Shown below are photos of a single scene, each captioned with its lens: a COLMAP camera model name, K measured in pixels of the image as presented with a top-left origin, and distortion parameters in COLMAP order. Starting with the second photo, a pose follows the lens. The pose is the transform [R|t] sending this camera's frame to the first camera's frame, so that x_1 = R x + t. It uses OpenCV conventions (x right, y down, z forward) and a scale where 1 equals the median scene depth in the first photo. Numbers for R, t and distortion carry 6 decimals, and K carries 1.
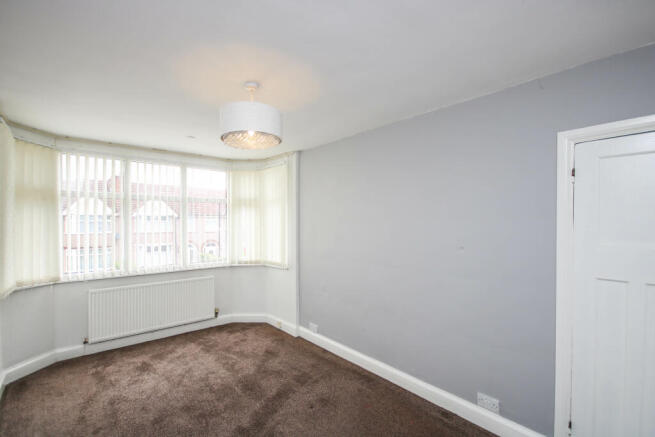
lens RADIAL K [[305.5, 0, 326.8], [0, 305.5, 223.2], [0, 0, 1]] dist [-0.002433, -0.004395]
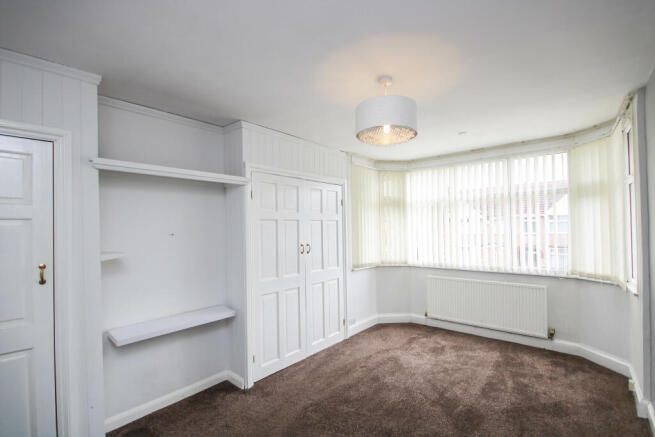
lens RADIAL K [[305.5, 0, 321.8], [0, 305.5, 219.3], [0, 0, 1]] dist [-0.002433, -0.004395]
pose [[0.139879, -0.019278, -0.989981, 0.422045], [0.019509, 0.999670, -0.016710, -0.001546], [0.989976, -0.016976, 0.140209, 0.376147]]
